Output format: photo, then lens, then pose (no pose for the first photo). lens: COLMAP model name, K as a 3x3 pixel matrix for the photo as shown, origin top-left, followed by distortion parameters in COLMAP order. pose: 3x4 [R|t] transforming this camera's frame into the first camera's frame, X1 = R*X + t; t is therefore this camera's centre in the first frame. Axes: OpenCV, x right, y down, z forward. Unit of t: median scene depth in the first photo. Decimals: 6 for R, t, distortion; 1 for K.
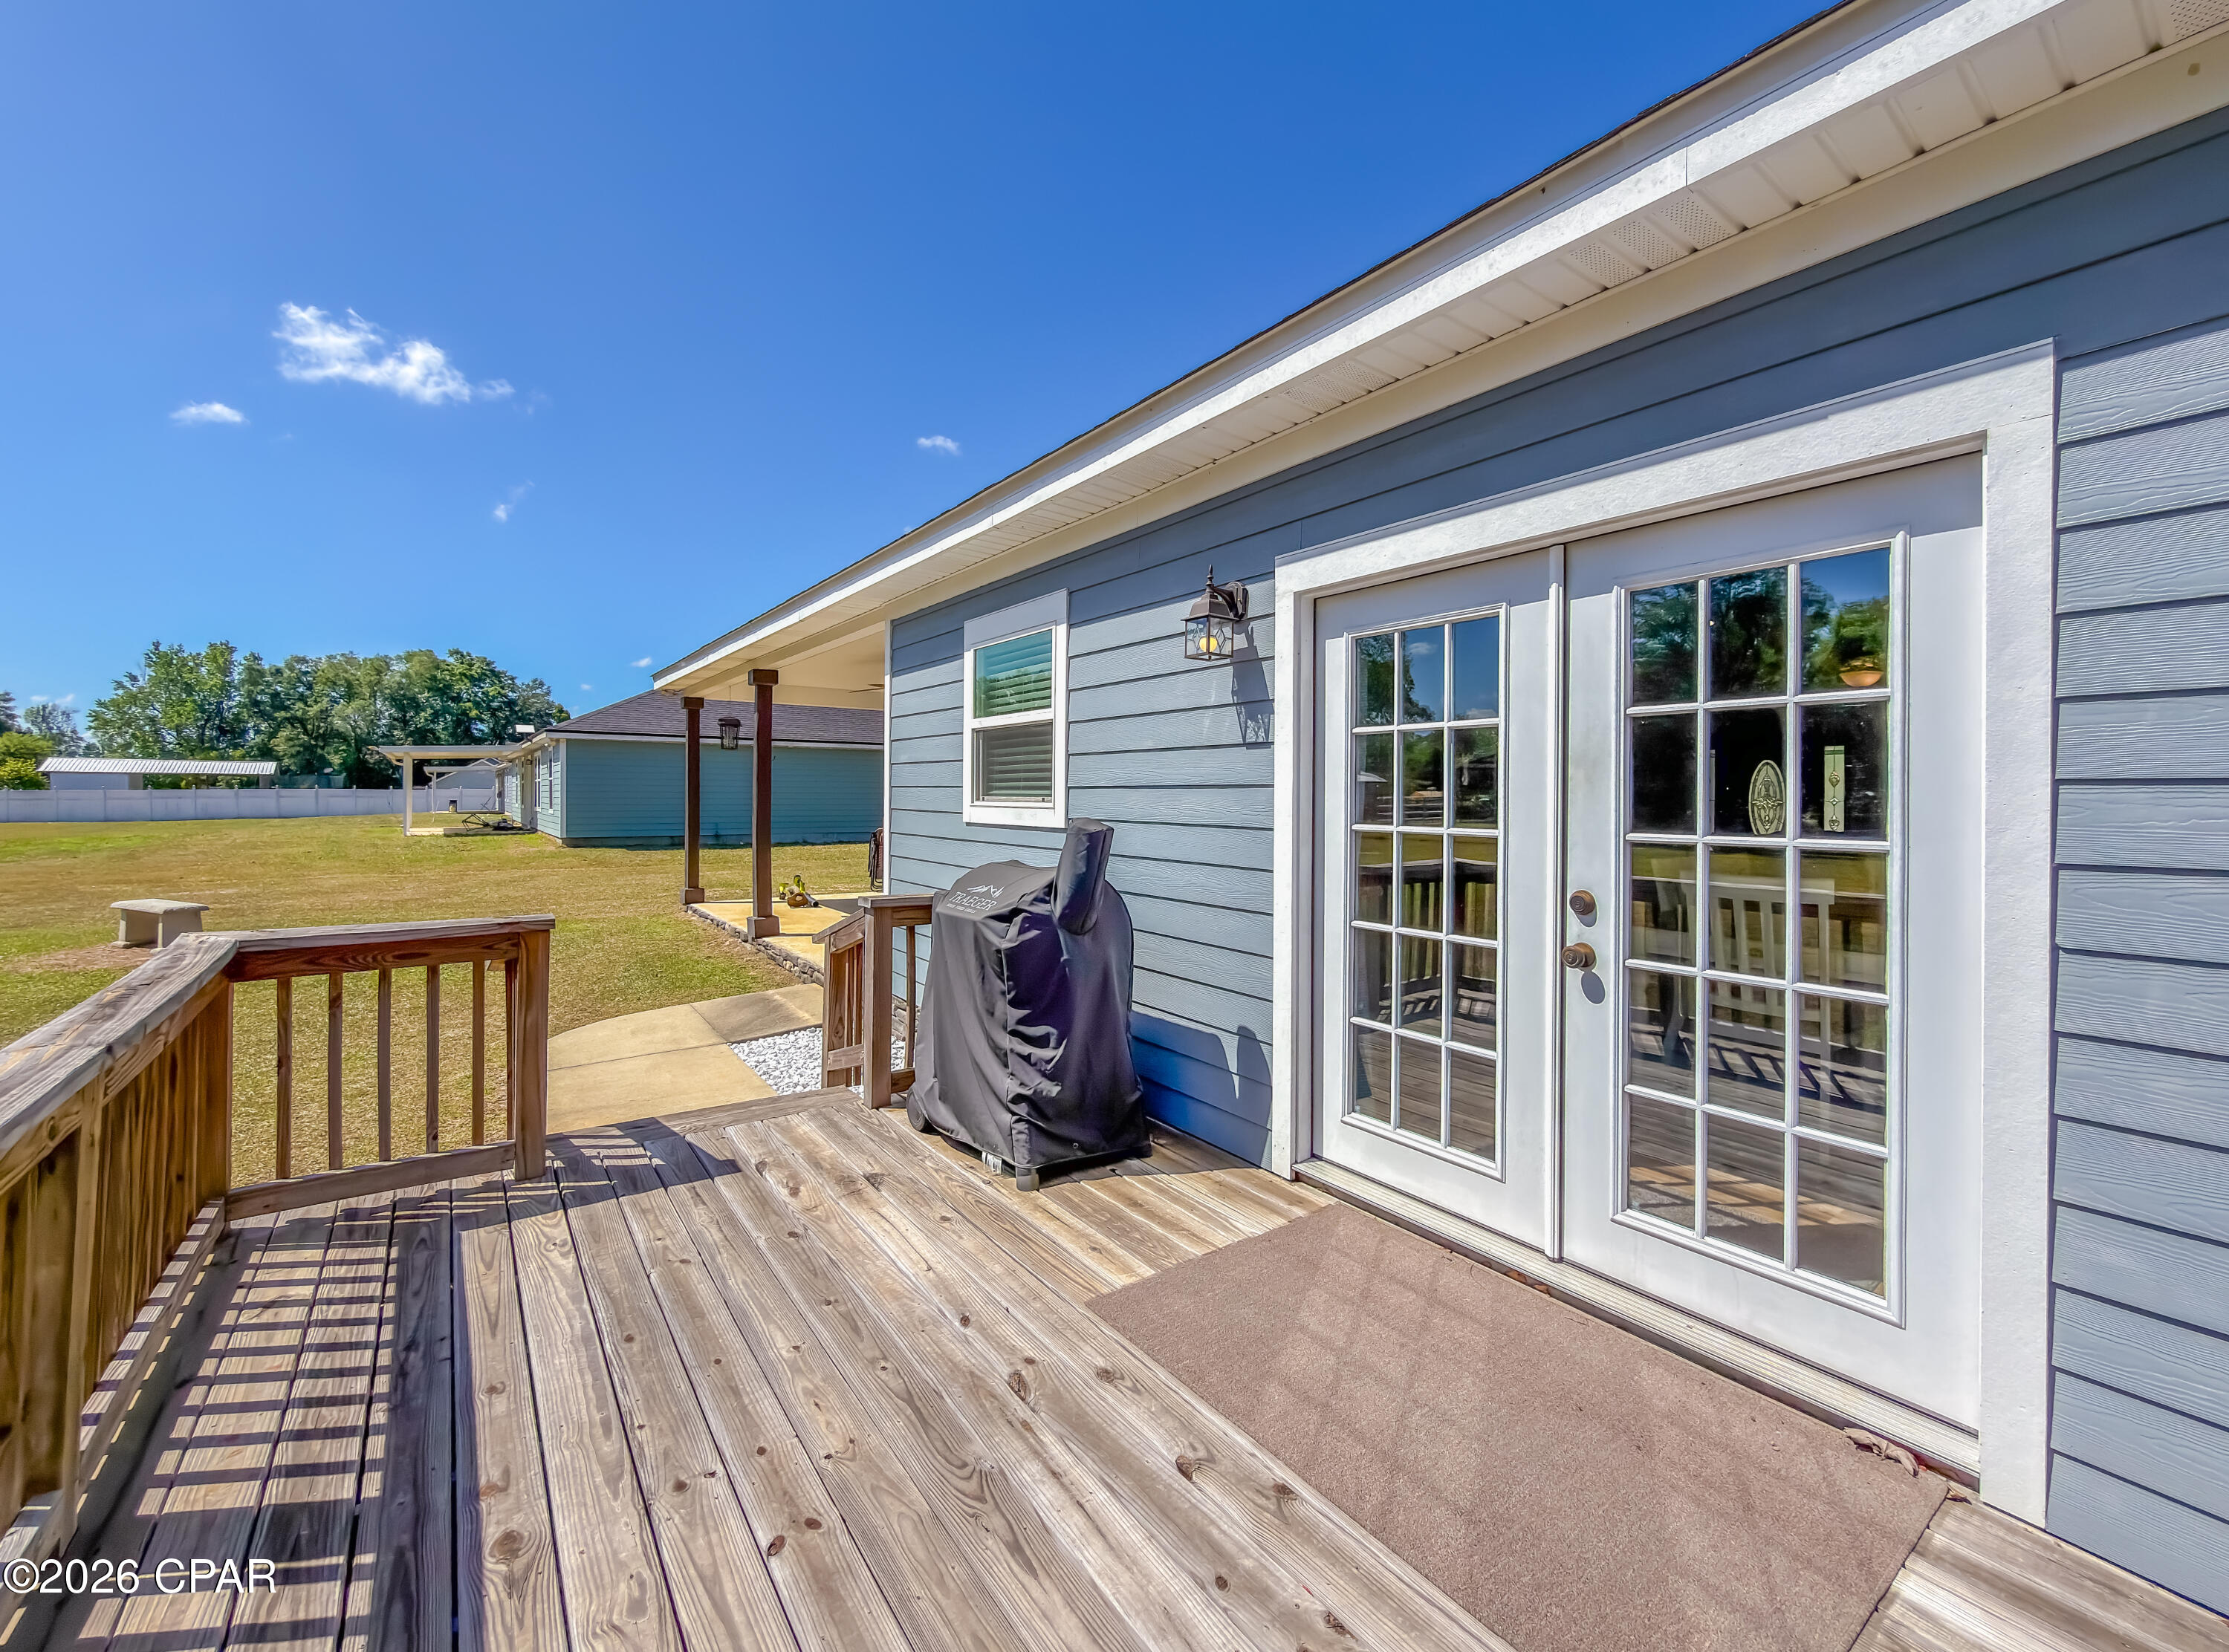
lens RADIAL K [[923.0, 0, 1125.2], [0, 923.0, 806.3], [0, 0, 1]] dist [0.009326, -0.000021]
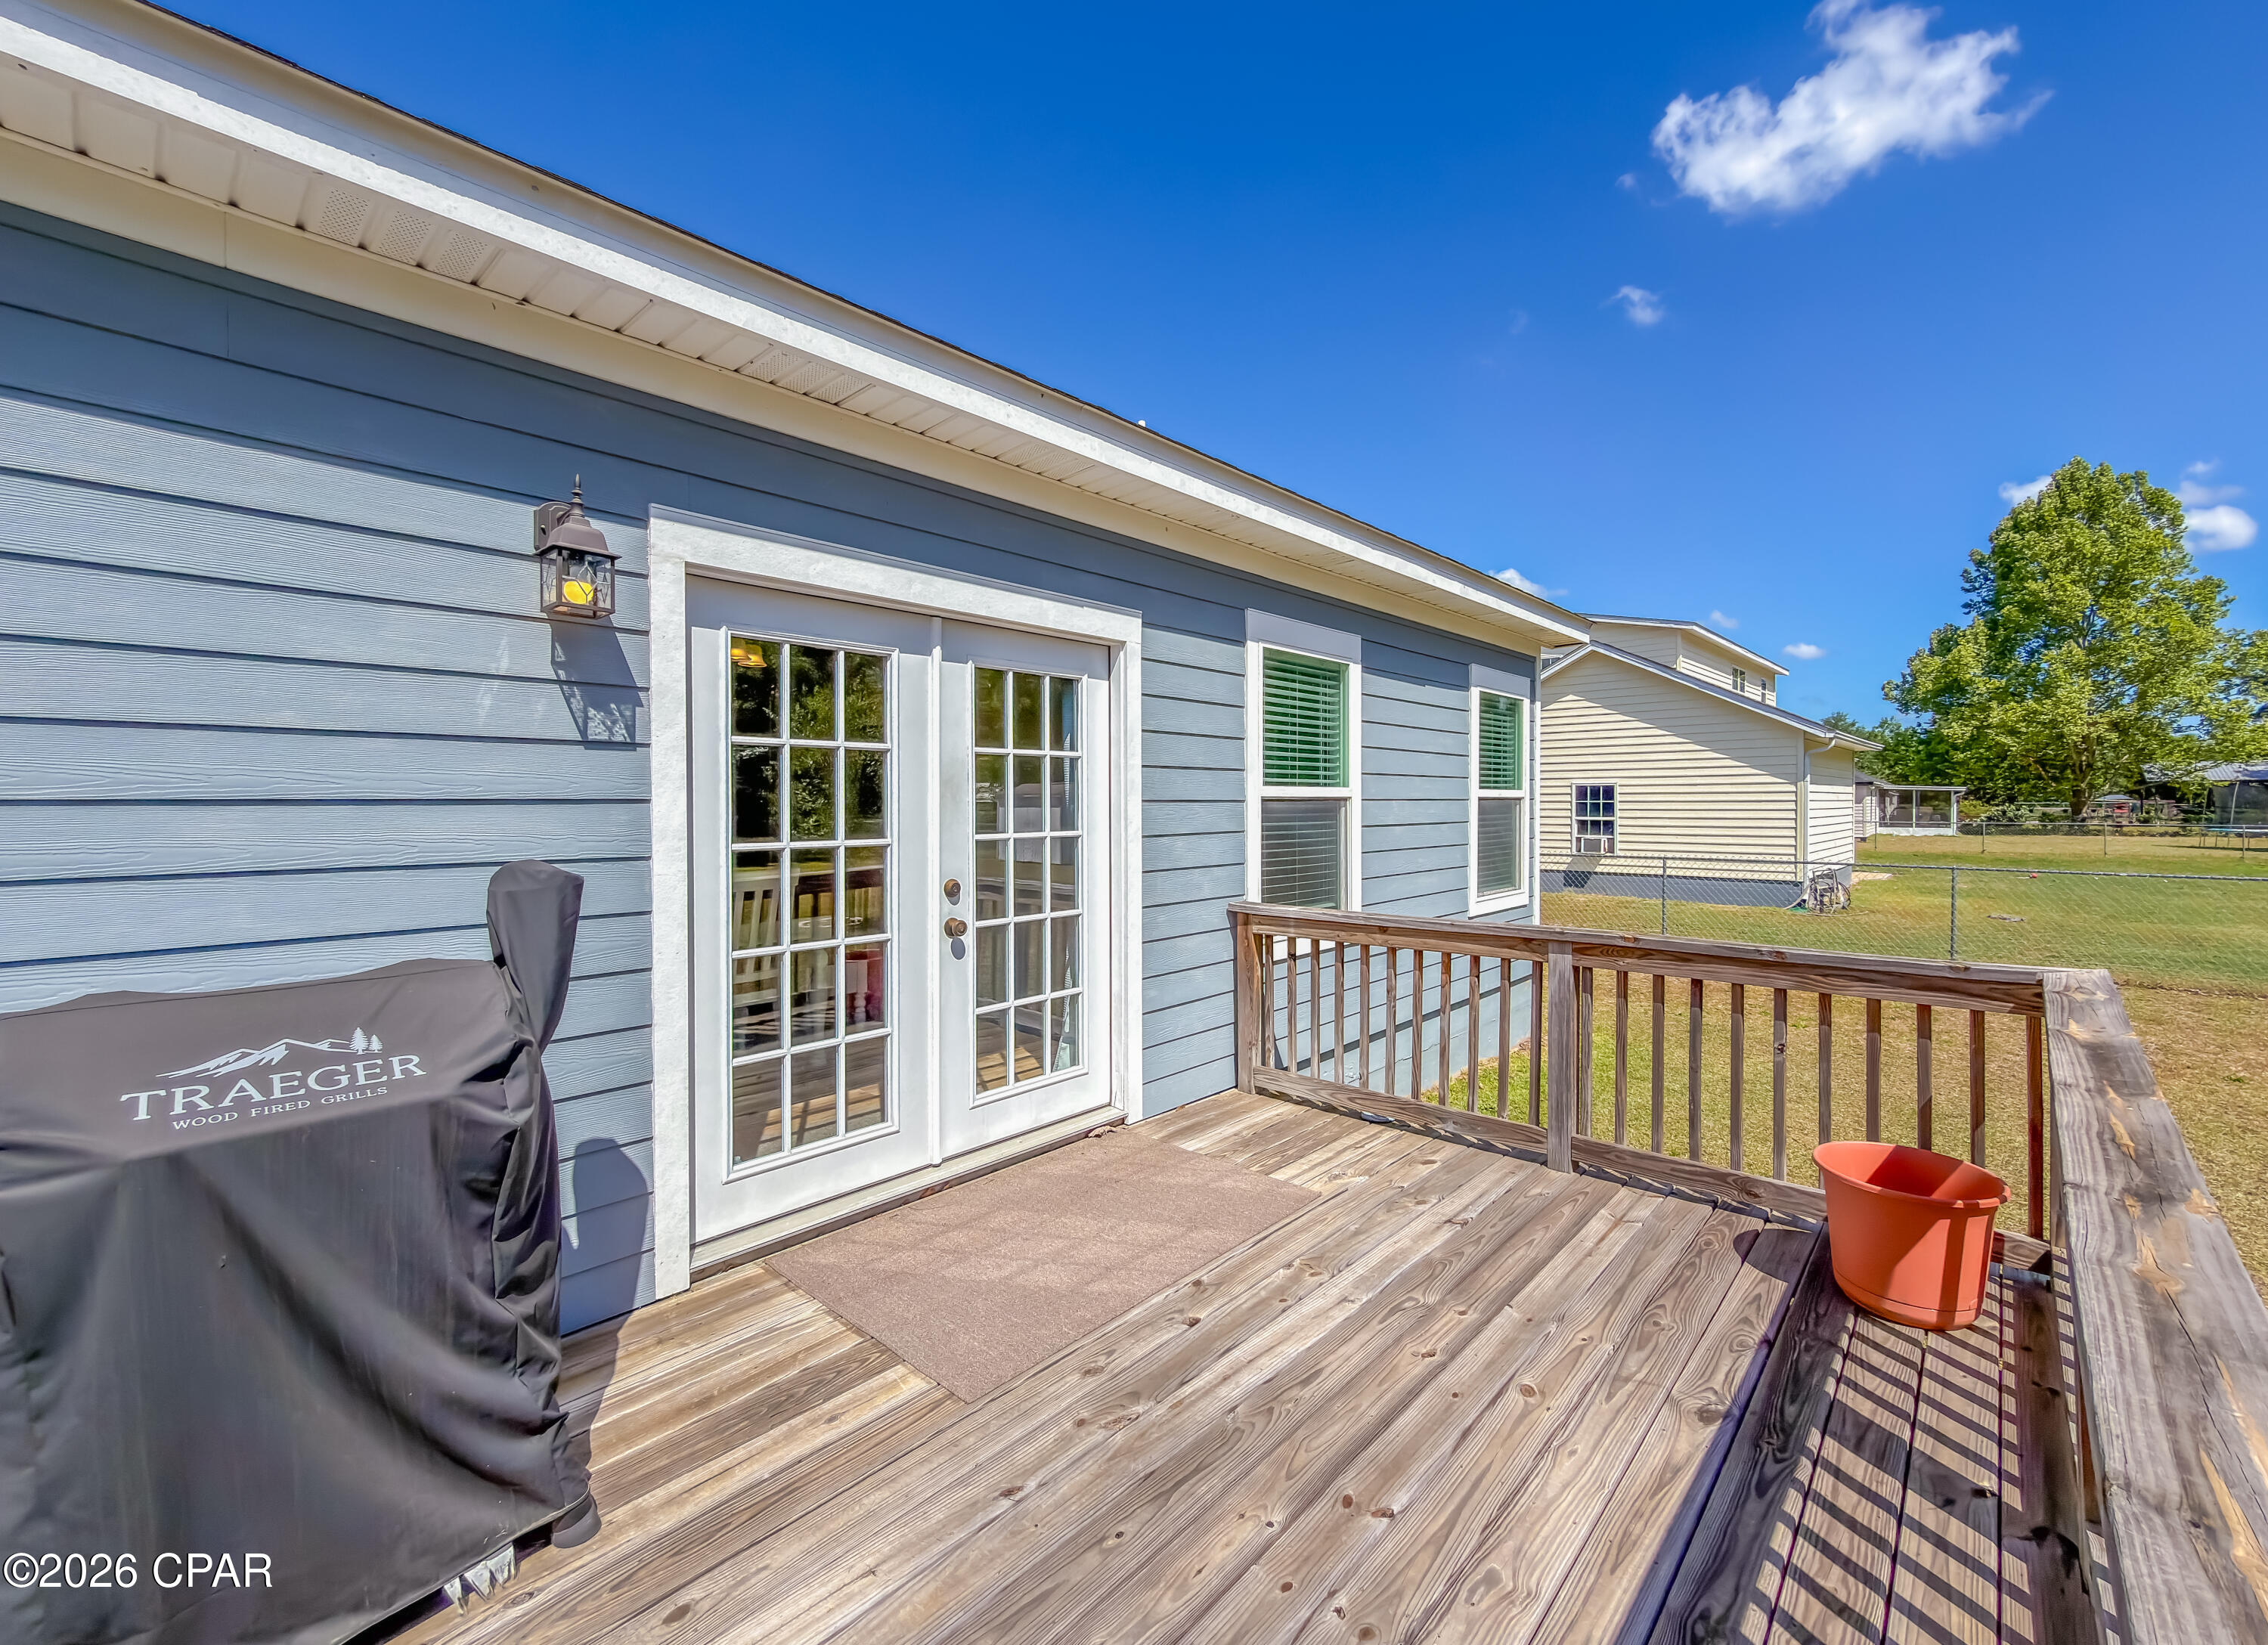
lens RADIAL K [[960.6, 0, 1172.4], [0, 960.6, 819.9], [0, 0, 1]] dist [0.002798, -0.007423]
pose [[-0.222274, -0.026697, 0.974619, -0.756916], [0.010866, 0.999495, 0.029856, -0.027235], [-0.974924, 0.017226, -0.221871, 0.801120]]
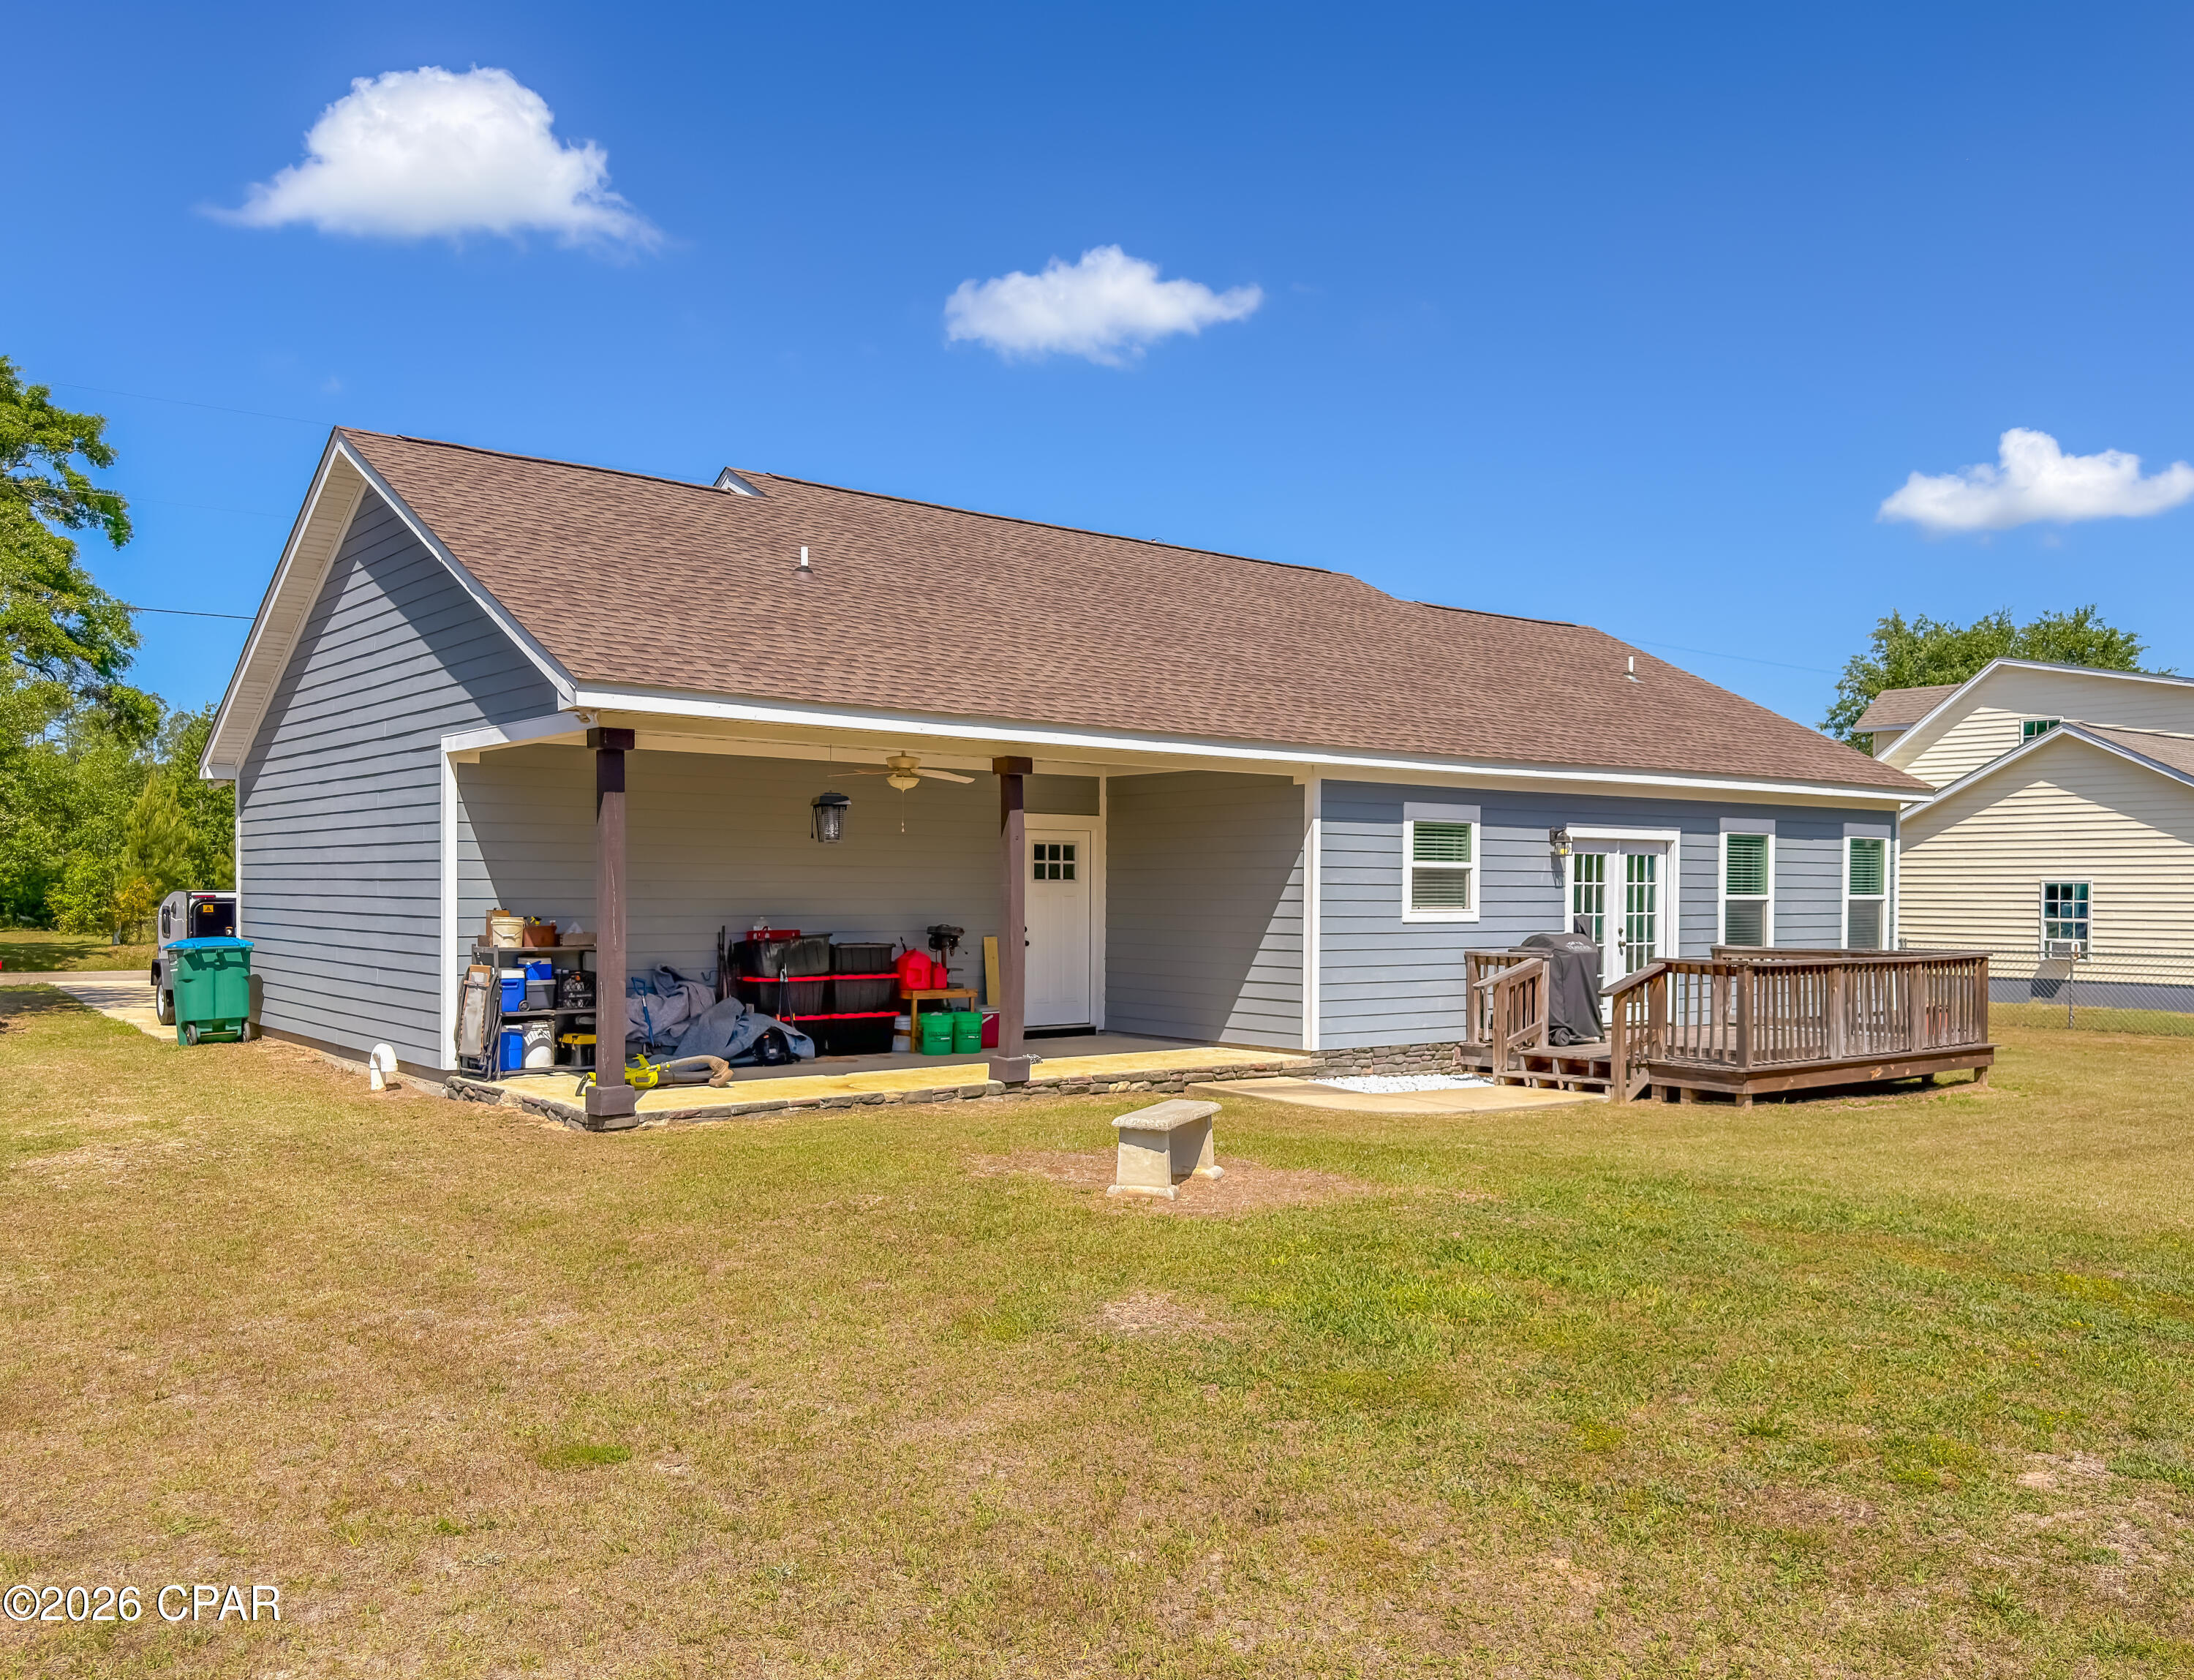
lens RADIAL K [[1784.3, 0, 1096.9], [0, 1784.3, 920.7], [0, 0, 1]] dist [0.084970, -0.007717]
pose [[-0.038656, -0.021654, 0.999018, -5.723370], [0.008293, 0.999724, 0.021990, -0.103675], [-0.999218, 0.009135, -0.038466, 2.845067]]
